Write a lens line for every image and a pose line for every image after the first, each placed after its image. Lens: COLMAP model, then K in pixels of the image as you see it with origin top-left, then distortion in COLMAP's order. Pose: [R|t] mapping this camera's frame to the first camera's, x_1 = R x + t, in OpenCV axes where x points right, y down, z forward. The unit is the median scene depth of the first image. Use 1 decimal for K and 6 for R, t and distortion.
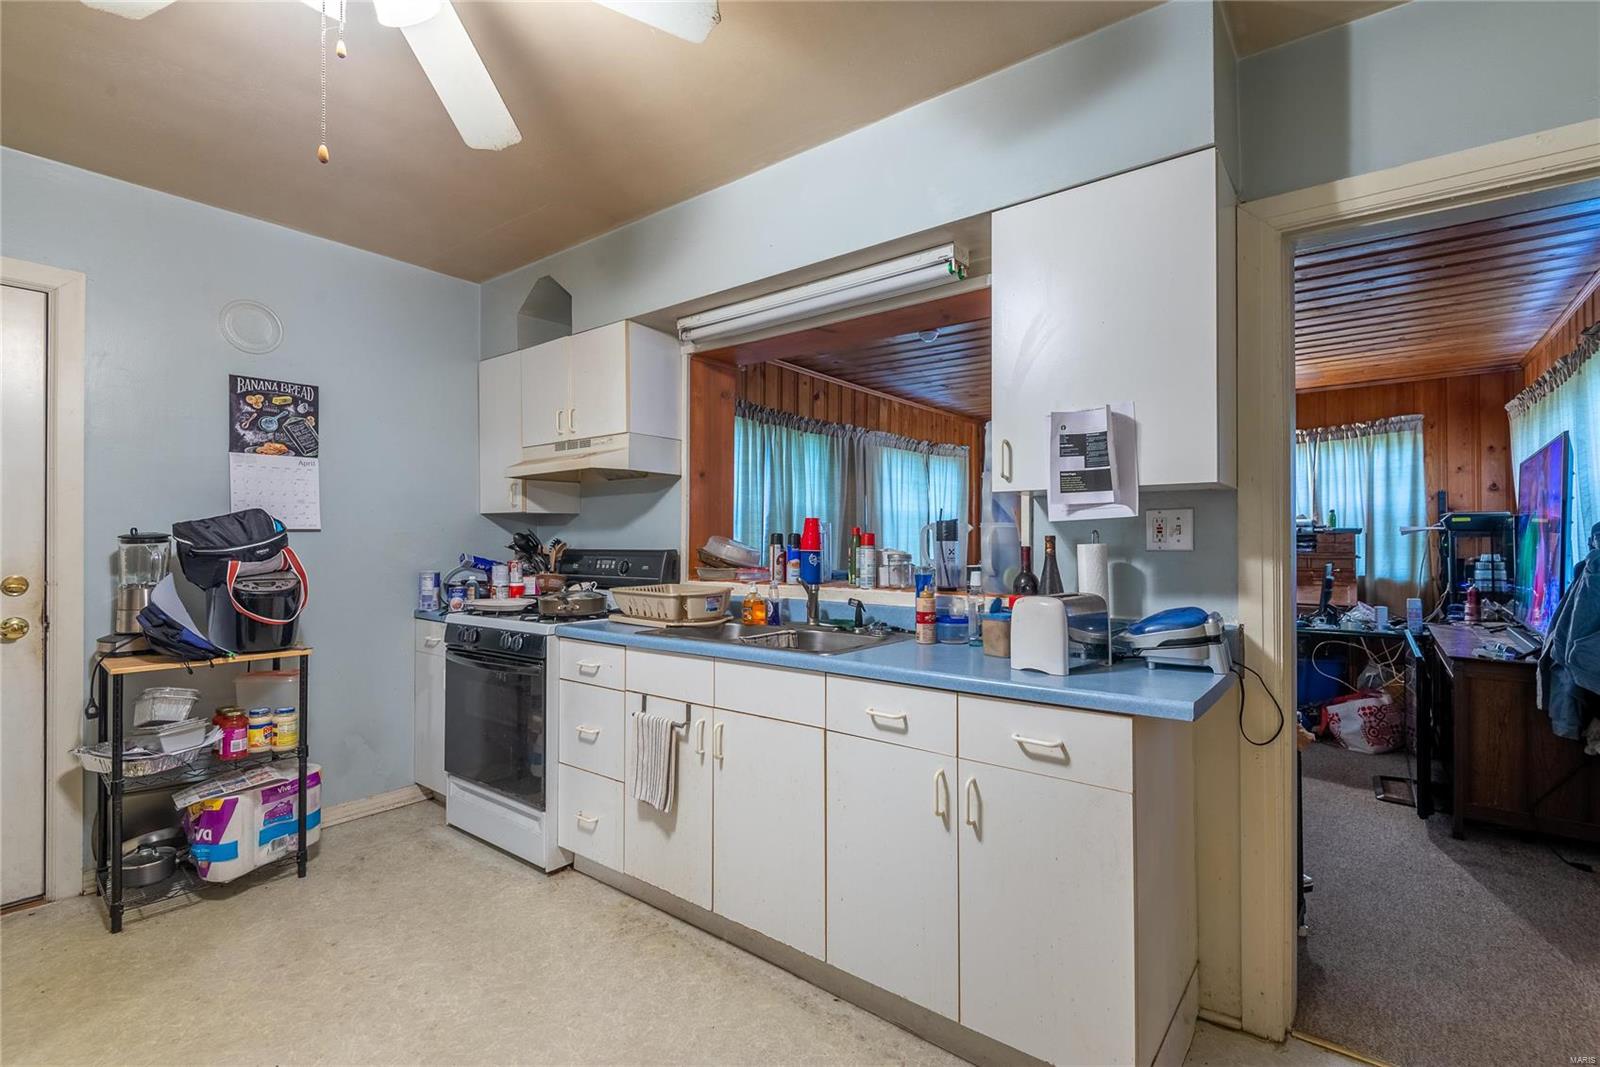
lens RADIAL K [[735.0, 0, 800.0], [0, 735.0, 533.5], [0, 0, 1]] dist [0.046421, -0.027025]
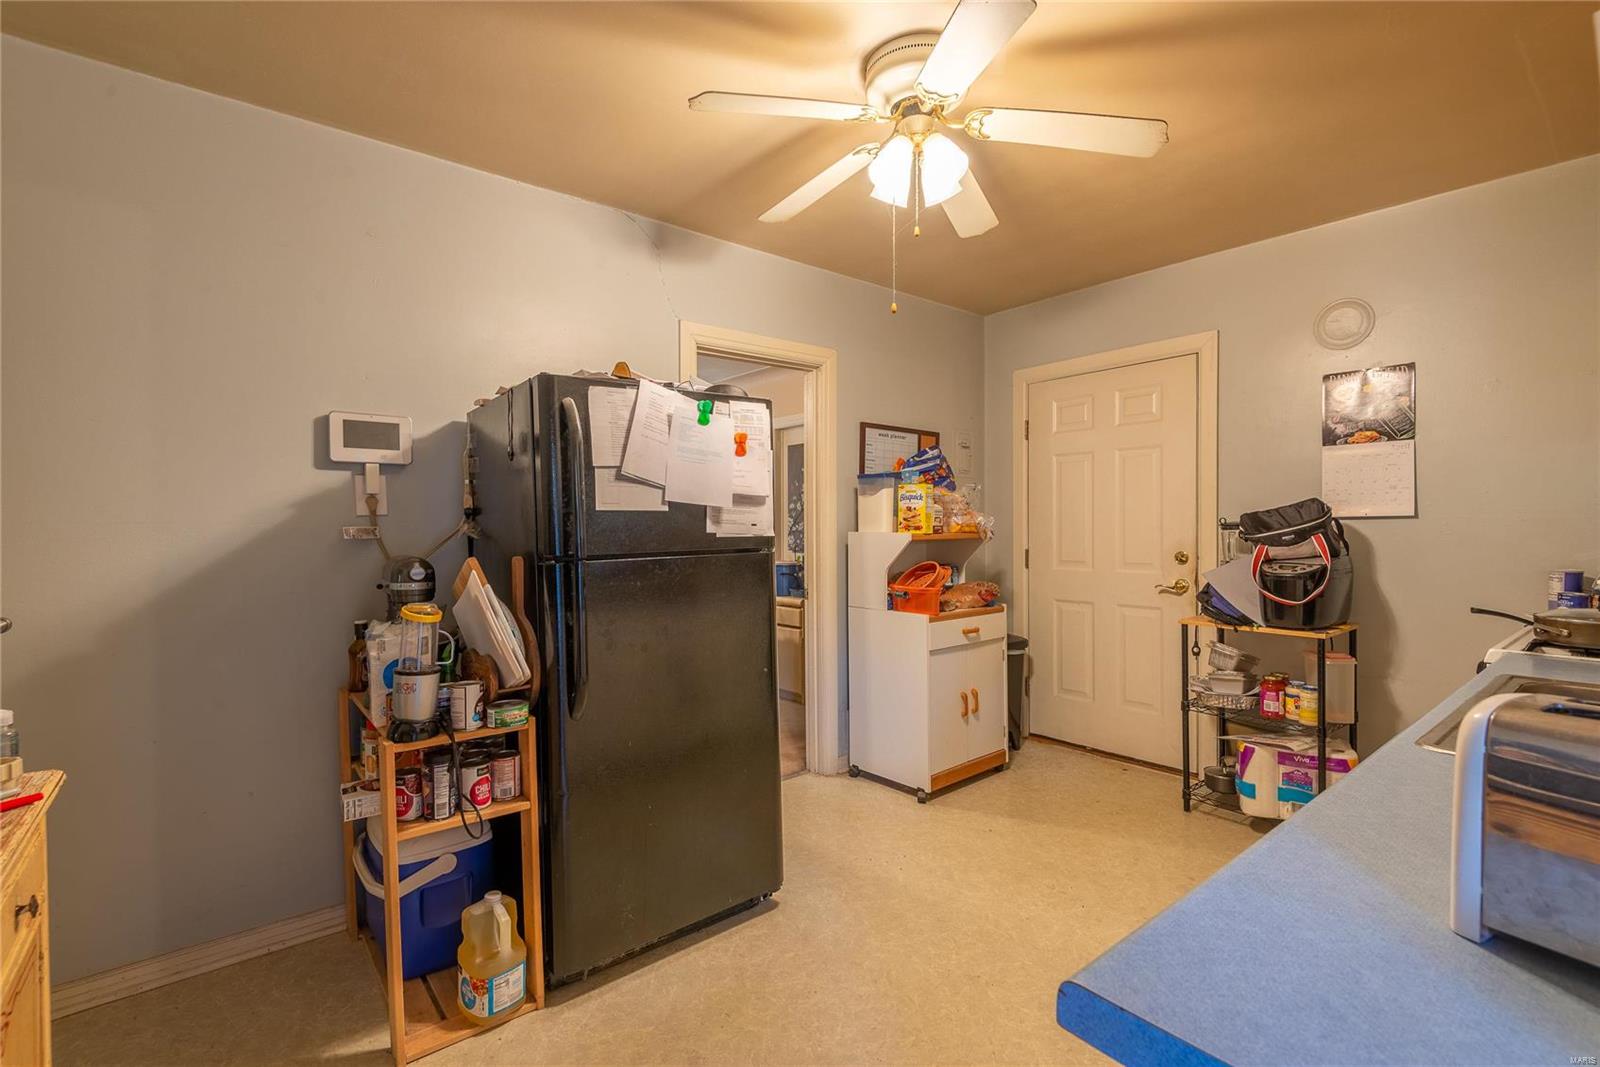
lens RADIAL K [[735.0, 0, 800.0], [0, 735.0, 533.5], [0, 0, 1]] dist [0.046421, -0.027025]
pose [[-0.223099, 0.009548, -0.974749, 1.734578], [0.009340, 0.999927, 0.007657, 0.009017], [0.974751, -0.007396, -0.223171, 1.832987]]
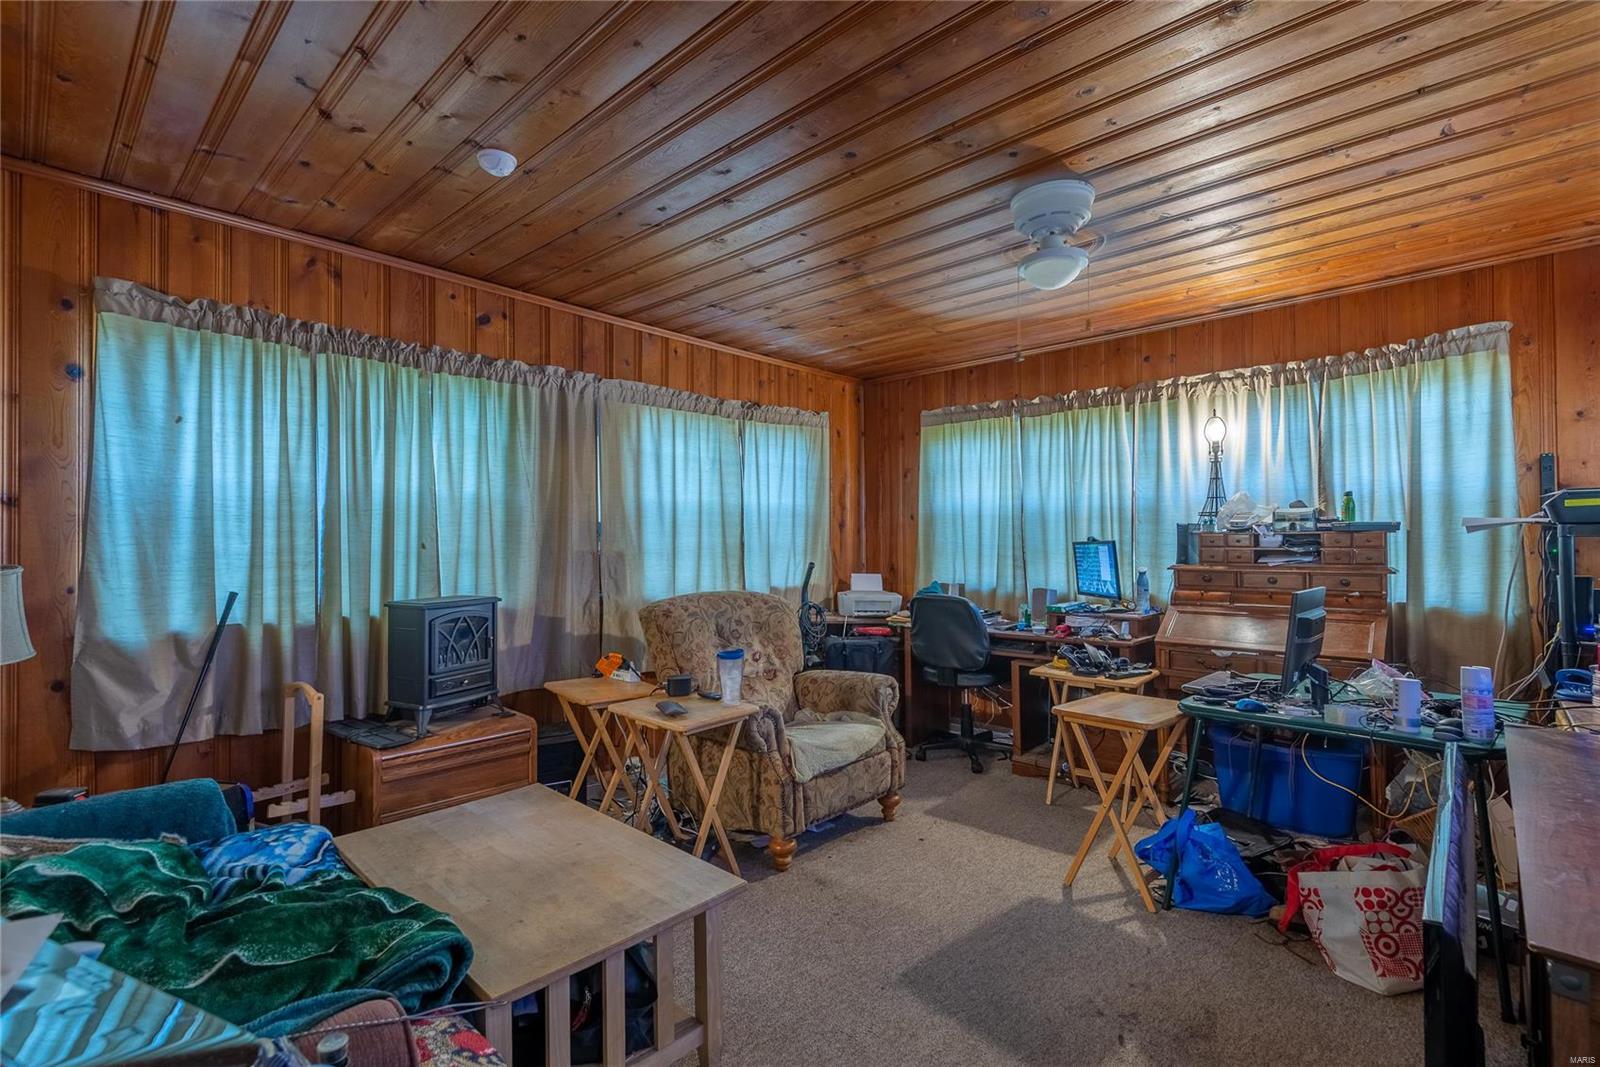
lens RADIAL K [[737.1, 0, 800.0], [0, 737.1, 533.5], [0, 0, 1]] dist [0.003143, -0.000119]
pose [[0.995341, -0.006620, -0.096188, 0.340151], [0.006024, 0.999961, -0.006479, 0.002981], [0.096227, 0.005869, 0.995342, 0.380854]]
